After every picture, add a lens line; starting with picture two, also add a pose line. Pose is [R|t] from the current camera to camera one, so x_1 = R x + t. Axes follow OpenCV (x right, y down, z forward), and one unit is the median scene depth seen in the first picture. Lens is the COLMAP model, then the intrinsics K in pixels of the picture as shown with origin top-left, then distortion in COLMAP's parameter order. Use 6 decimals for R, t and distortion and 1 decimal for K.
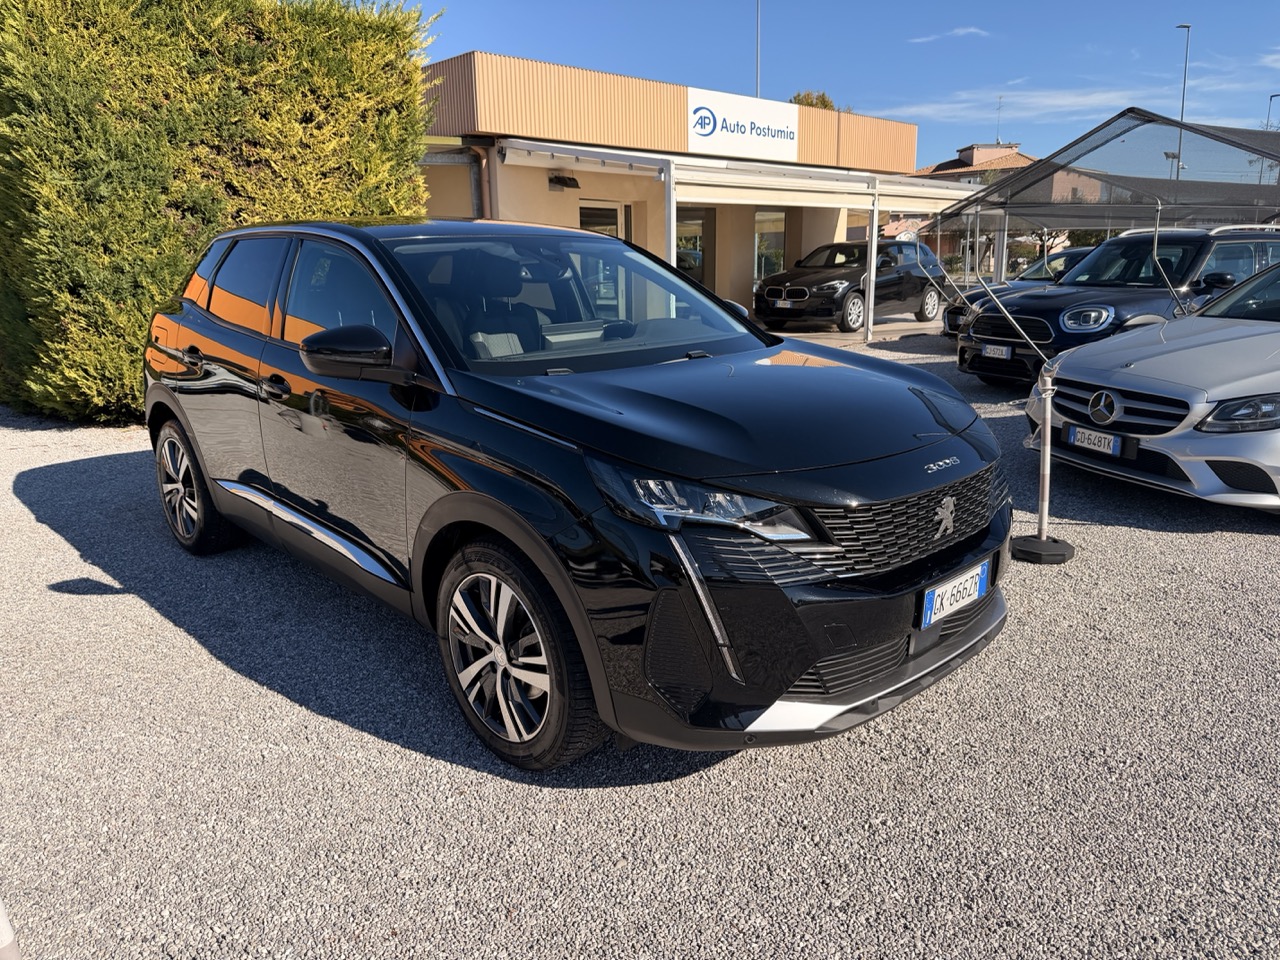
lens RADIAL K [[902.3, 0, 631.1], [0, 902.3, 487.8], [0, 0, 1]] dist [0.000952, -0.001889]
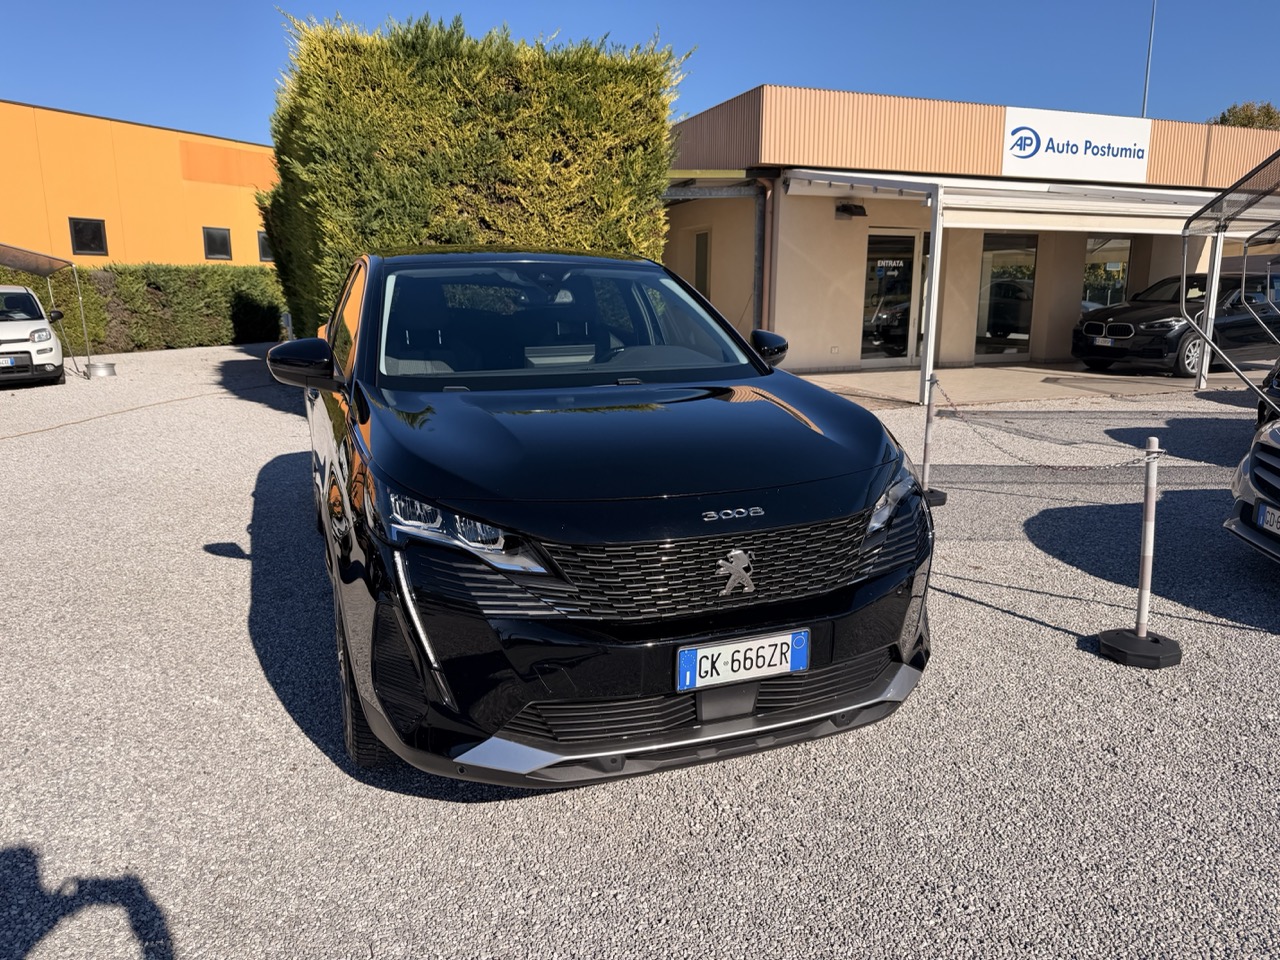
lens RADIAL K [[886.2, 0, 640.0], [0, 886.2, 480.0], [0, 0, 1]] dist [0.179548, -0.365417]
pose [[0.925473, 0.089592, -0.368066, 0.172605], [-0.104055, 0.994379, -0.019592, -0.009404], [0.364242, 0.056430, 0.929593, 0.040060]]
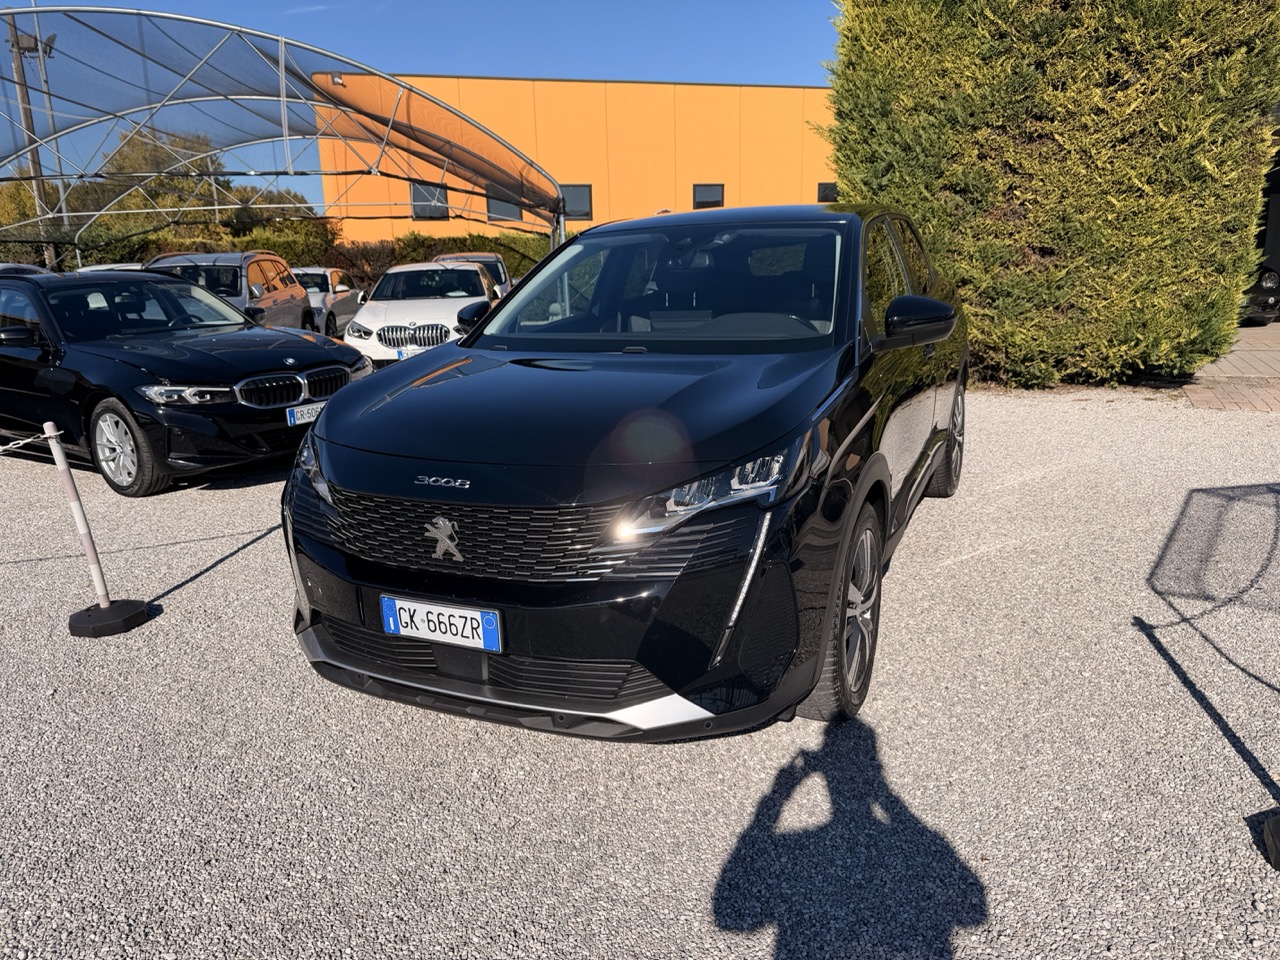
lens RADIAL K [[913.8, 0, 640.0], [0, 913.8, 480.0], [0, 0, 1]] dist [0.004648, -0.004575]
pose [[0.389585, 0.226223, -0.892775, 0.371209], [-0.206960, 0.966076, 0.154485, -0.062845], [0.897436, 0.124583, 0.423188, 0.229405]]
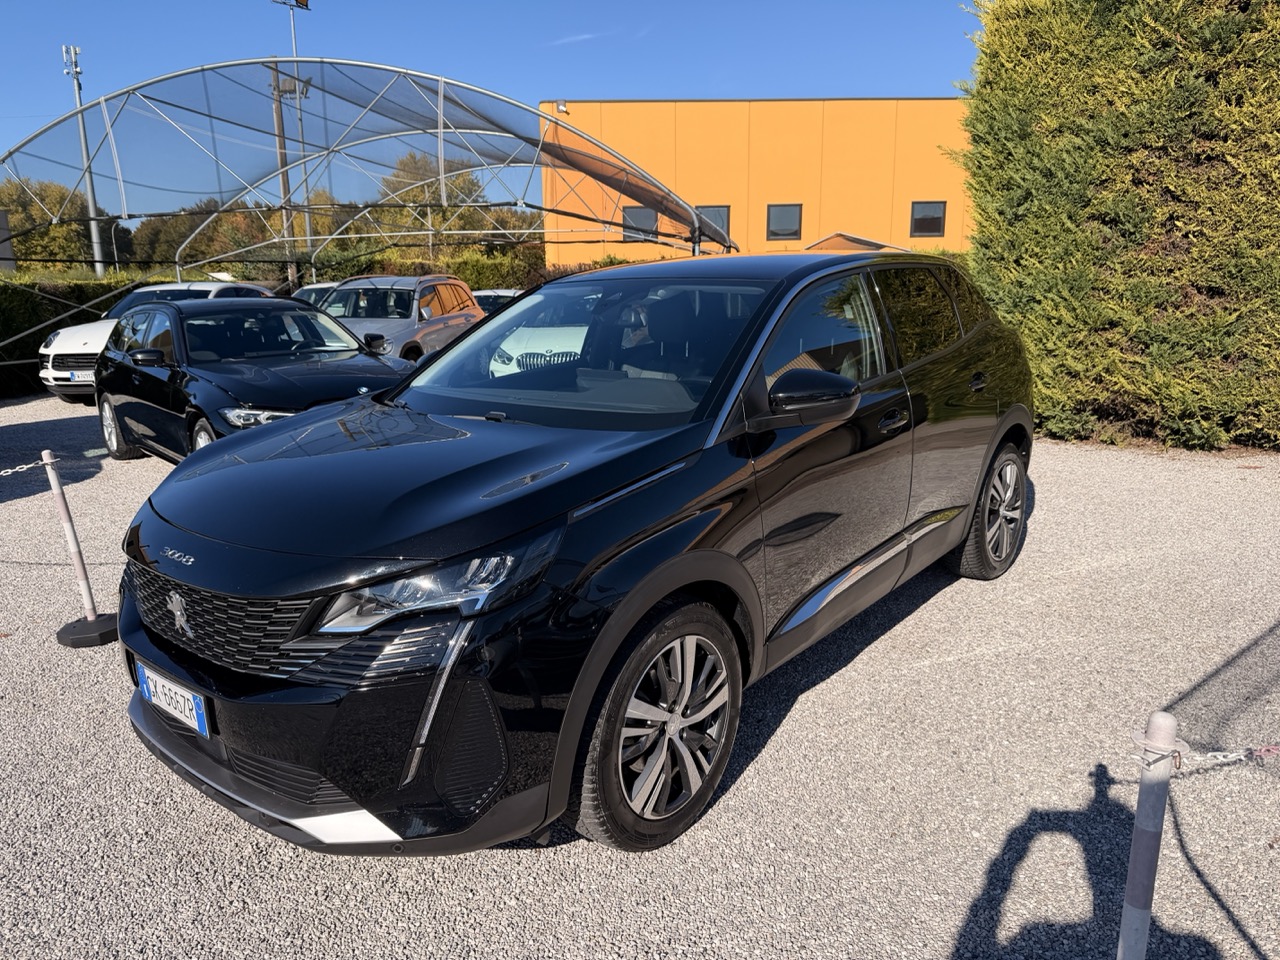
lens RADIAL K [[913.8, 0, 640.0], [0, 913.8, 480.0], [0, 0, 1]] dist [0.004648, -0.004575]
pose [[0.146693, 0.229167, -0.962270, 0.379795], [-0.229443, 0.954146, 0.192255, -0.114283], [0.962204, 0.192584, 0.192547, 0.371198]]
